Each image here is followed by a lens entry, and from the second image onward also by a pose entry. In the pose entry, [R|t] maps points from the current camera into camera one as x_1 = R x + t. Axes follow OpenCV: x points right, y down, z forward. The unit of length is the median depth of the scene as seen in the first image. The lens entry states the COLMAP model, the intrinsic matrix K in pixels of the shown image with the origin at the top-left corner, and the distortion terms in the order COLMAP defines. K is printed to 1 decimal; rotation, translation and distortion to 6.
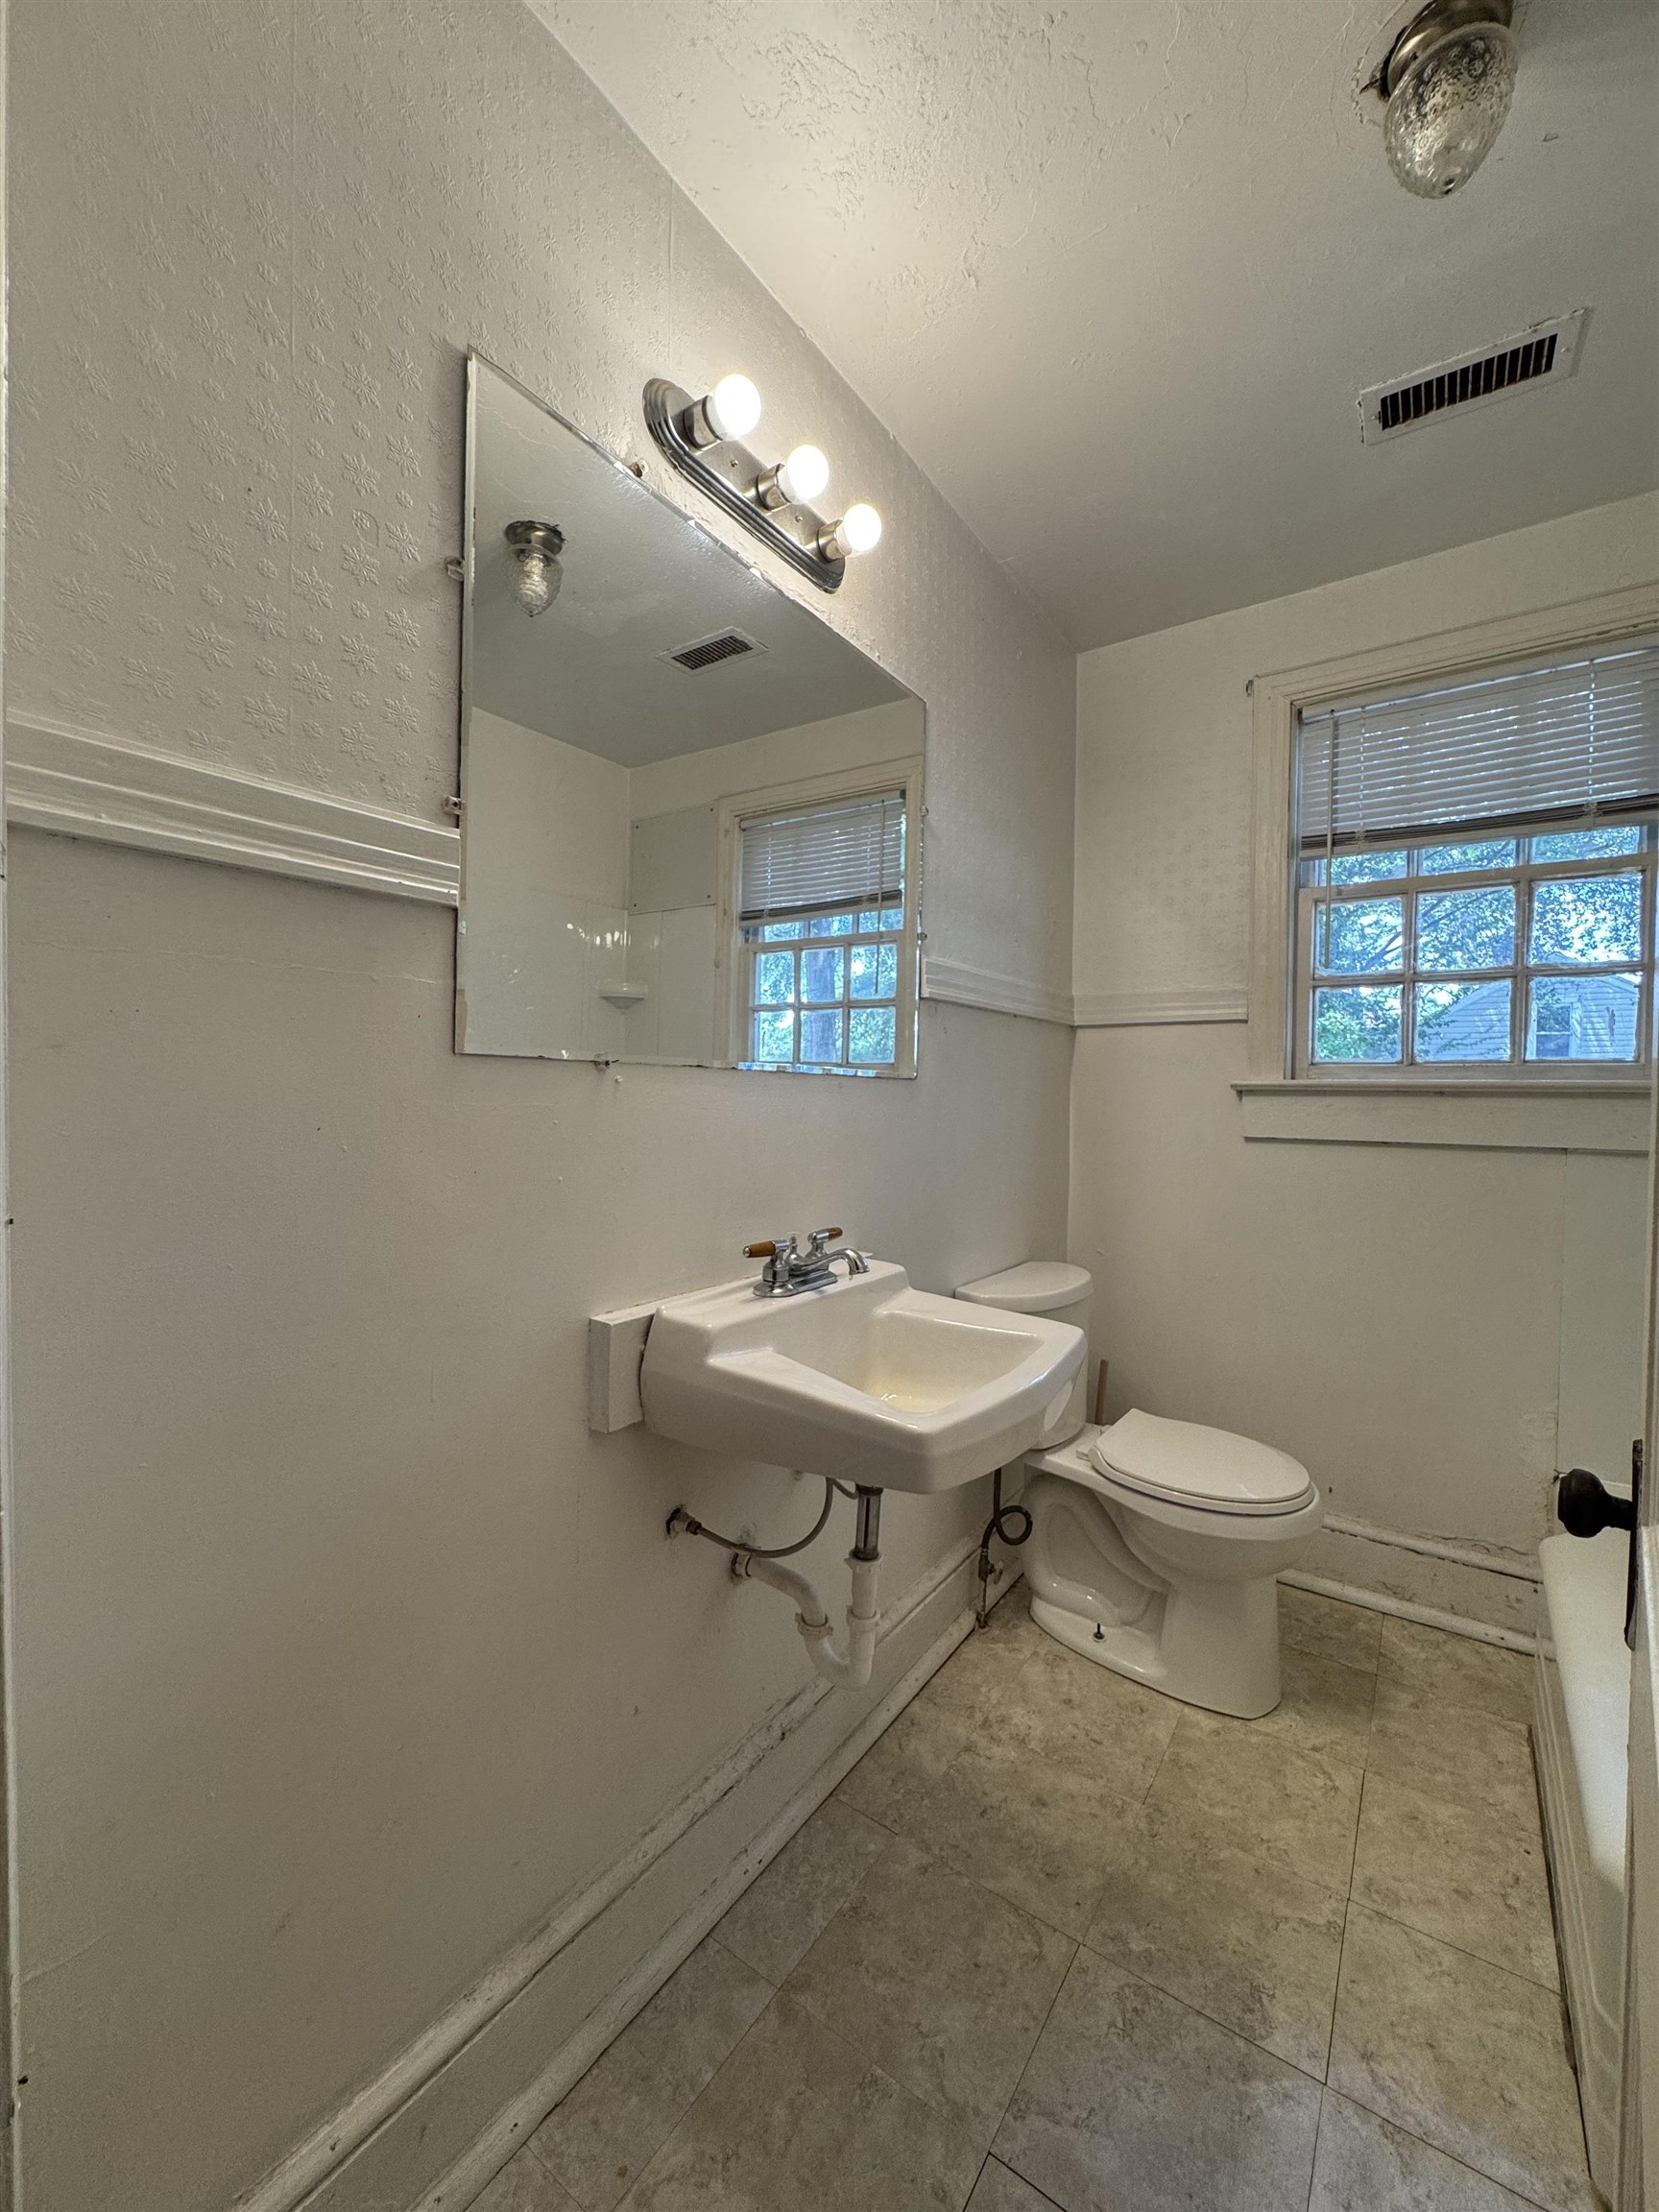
lens RADIAL K [[890.7, 0, 811.4], [0, 890.7, 1111.1], [0, 0, 1]] dist [-0.005871, 0.001096]
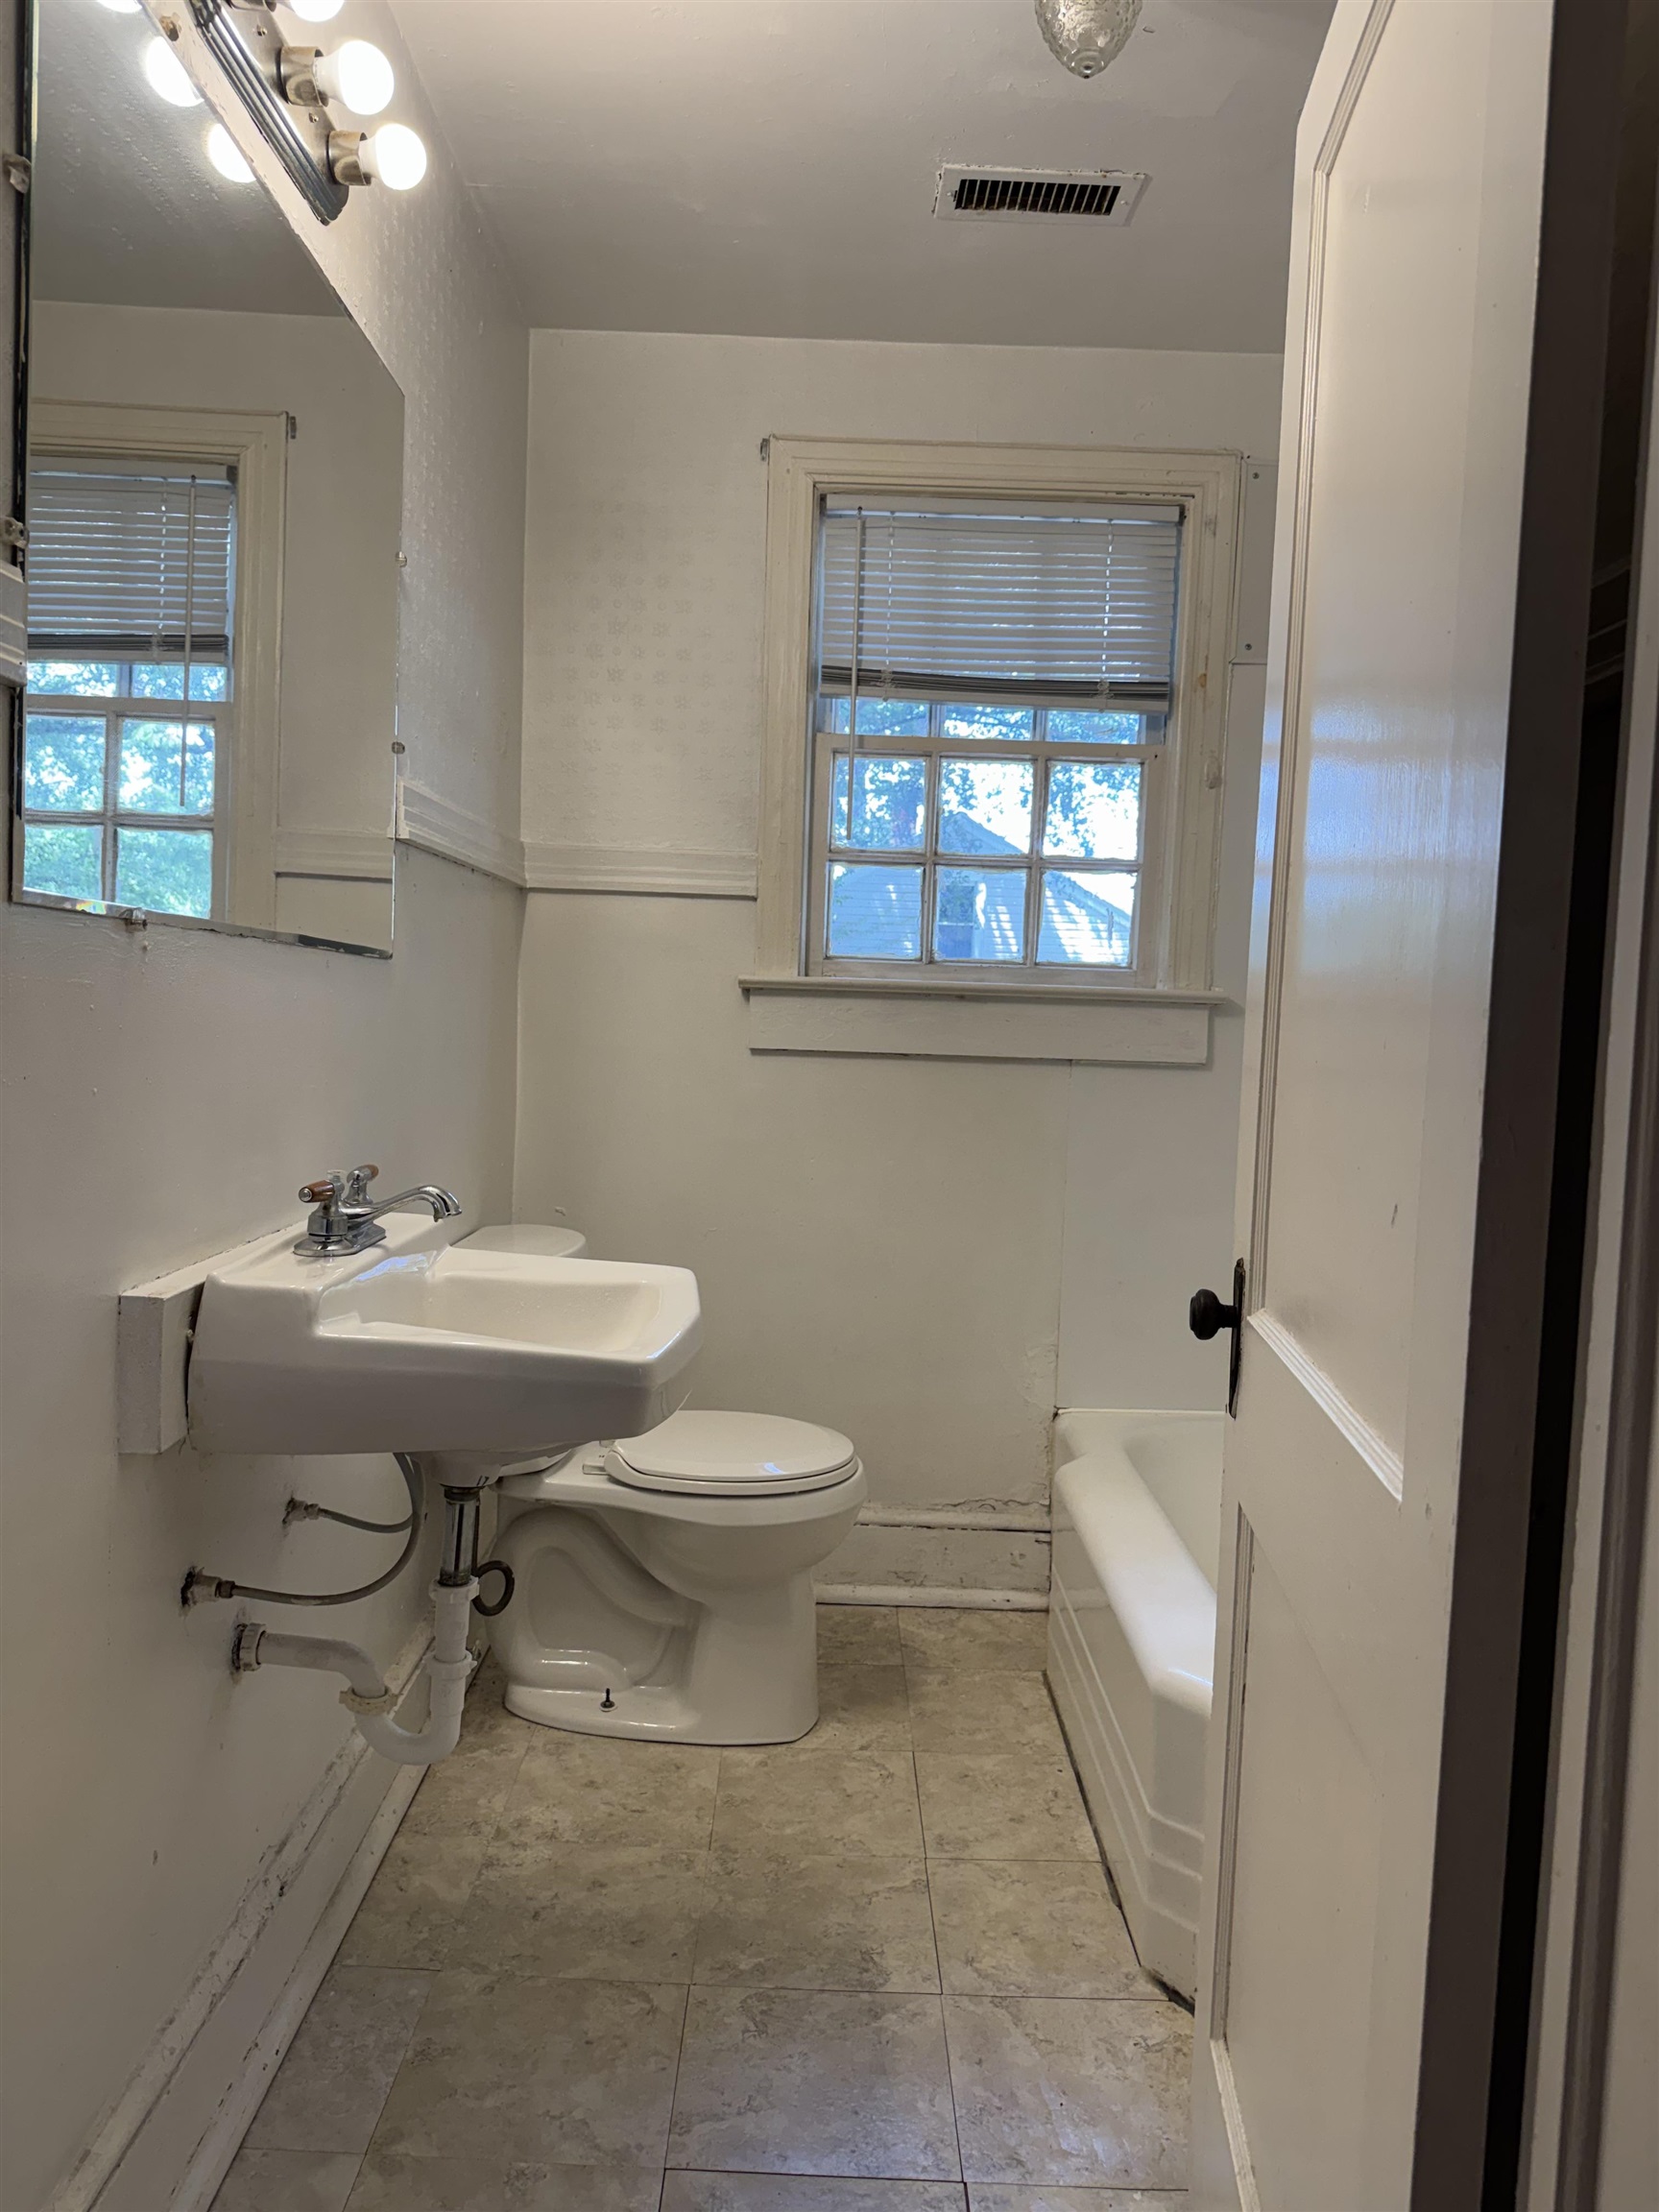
lens RADIAL K [[1531.1, 0, 827.8], [0, 1531.1, 1106.3], [0, 0, 1]] dist [0.043126, -0.045570]
pose [[0.820092, -0.017181, 0.571974, -0.332782], [-0.016444, 0.998429, 0.053568, 0.010515], [-0.571996, -0.053336, 0.818521, -0.194679]]
